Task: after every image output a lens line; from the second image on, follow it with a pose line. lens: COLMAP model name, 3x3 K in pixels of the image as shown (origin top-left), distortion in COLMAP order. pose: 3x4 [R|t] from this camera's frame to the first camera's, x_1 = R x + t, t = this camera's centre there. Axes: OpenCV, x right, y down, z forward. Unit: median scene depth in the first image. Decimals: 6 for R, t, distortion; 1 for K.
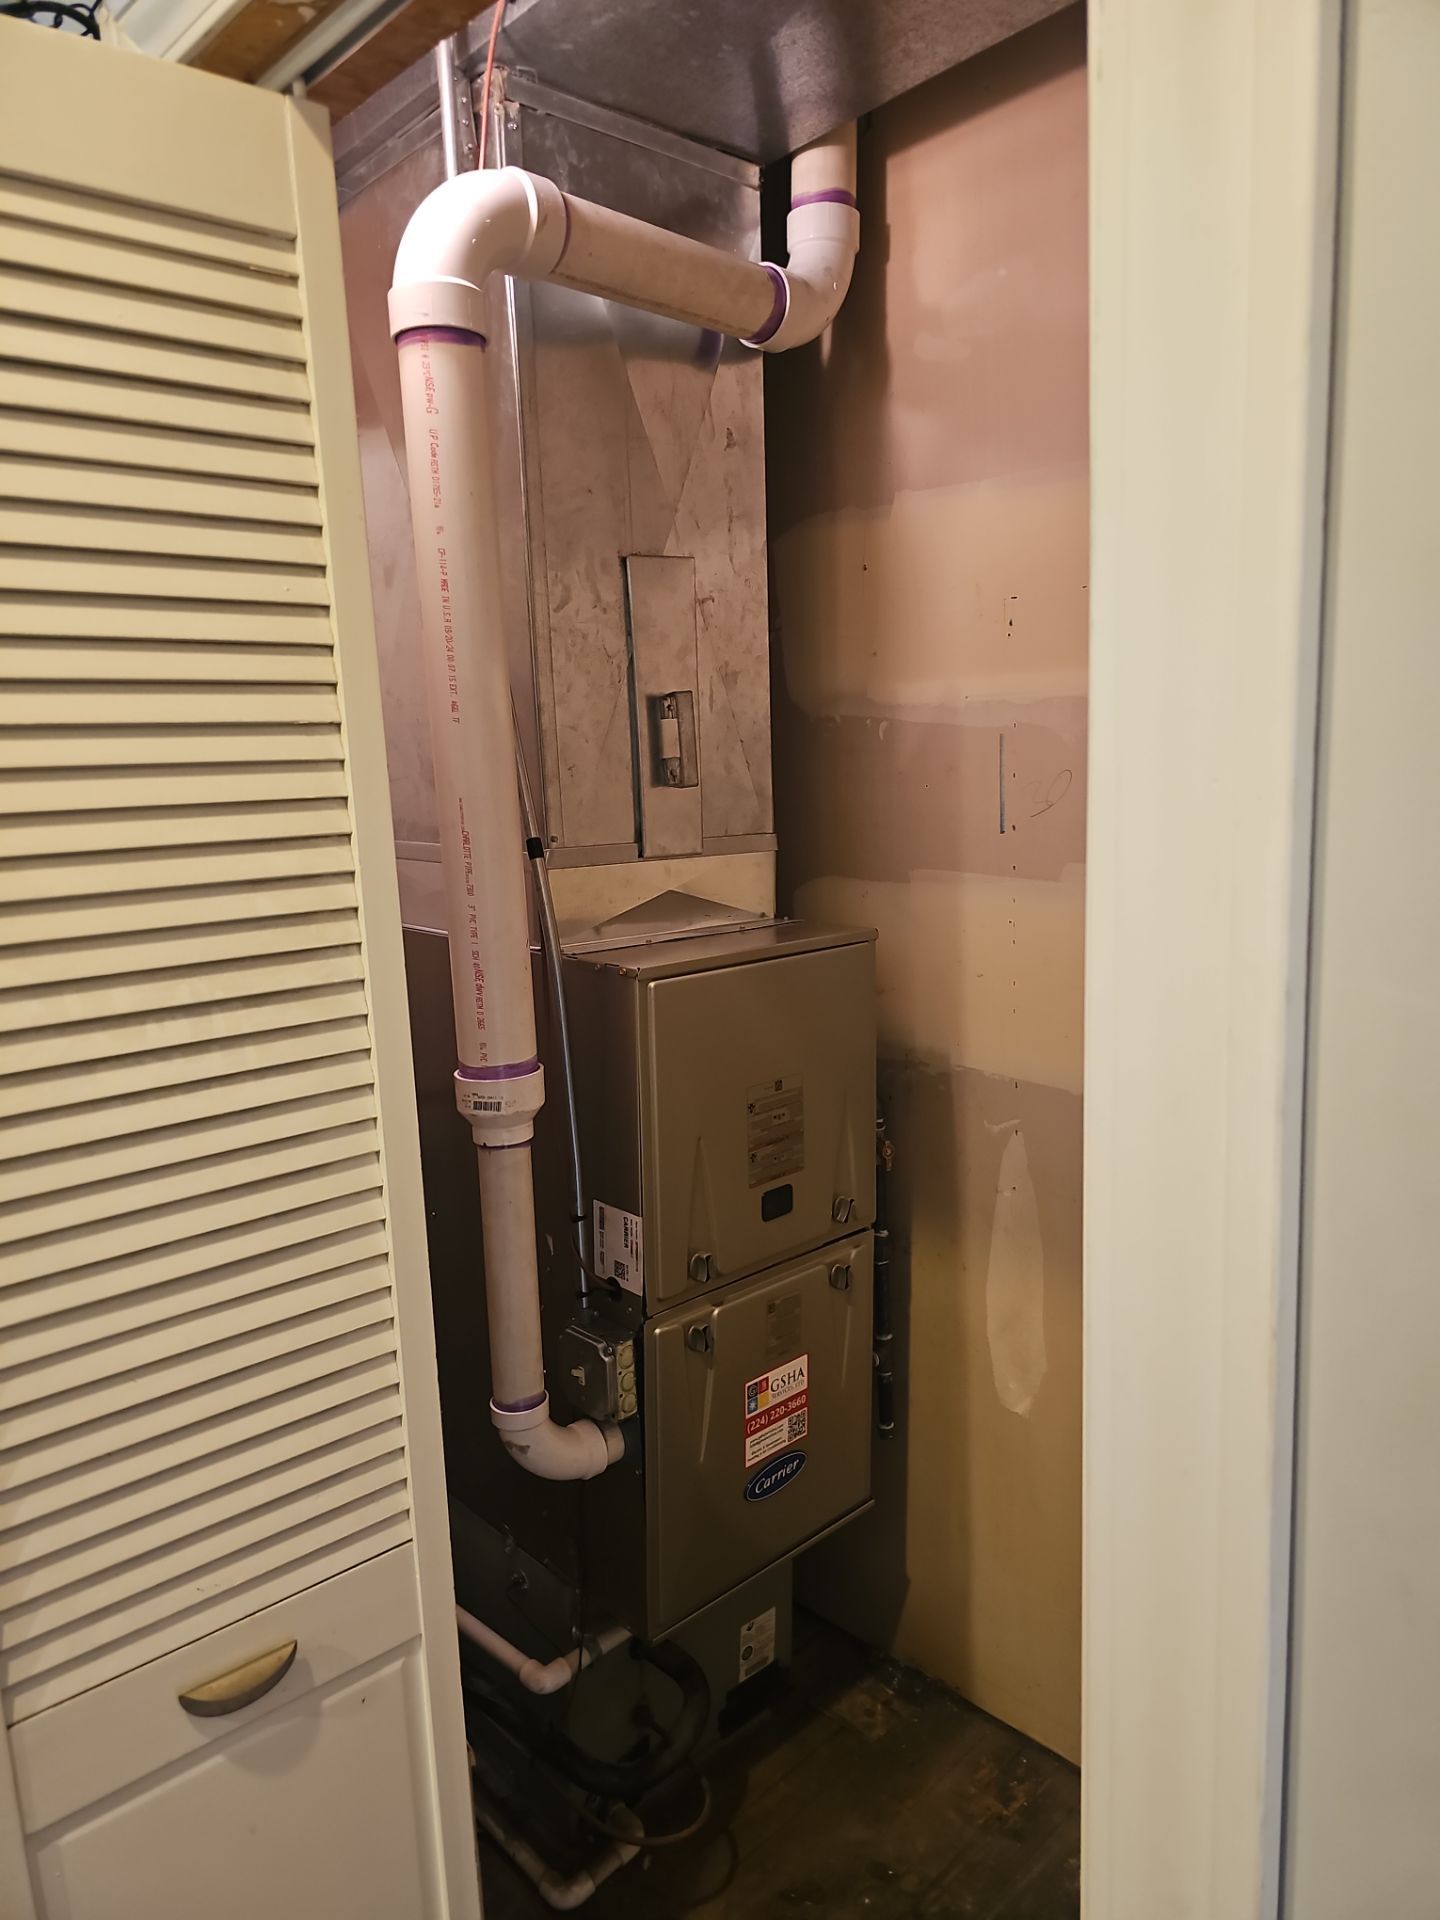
lens RADIAL K [[1287.3, 0, 730.5], [0, 1287.3, 969.0], [0, 0, 1]] dist [0.040716, -0.036012]
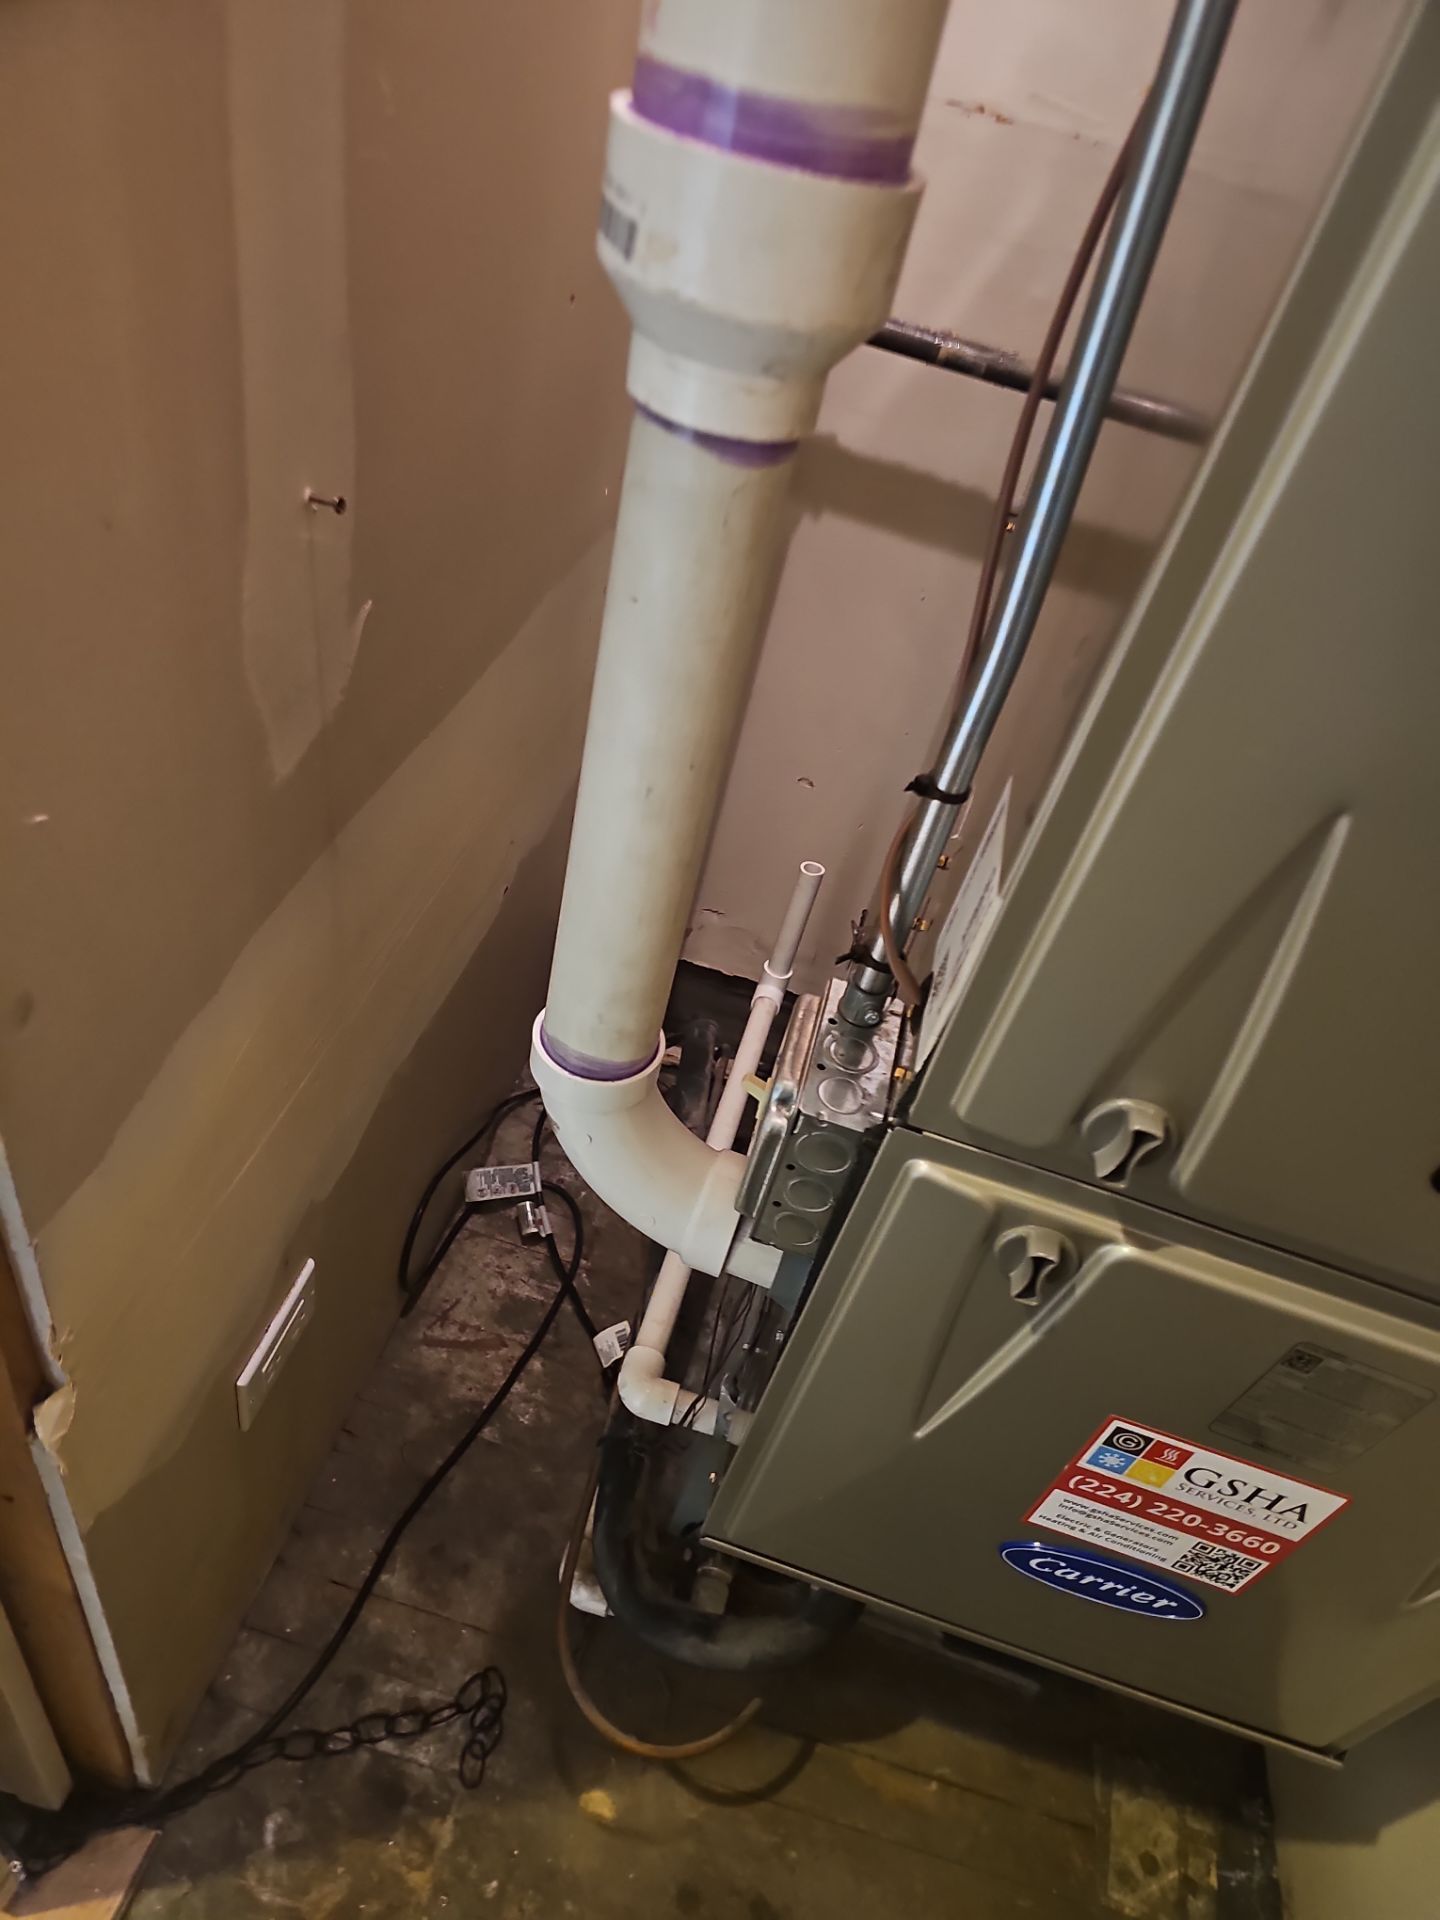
lens RADIAL K [[1287.3, 0, 730.5], [0, 1287.3, 969.0], [0, 0, 1]] dist [0.040716, -0.036012]
pose [[0.518917, 0.669186, -0.531898, 0.059953], [-0.361930, 0.735701, 0.572495, 0.041114], [0.774424, -0.104567, 0.623966, 0.615110]]
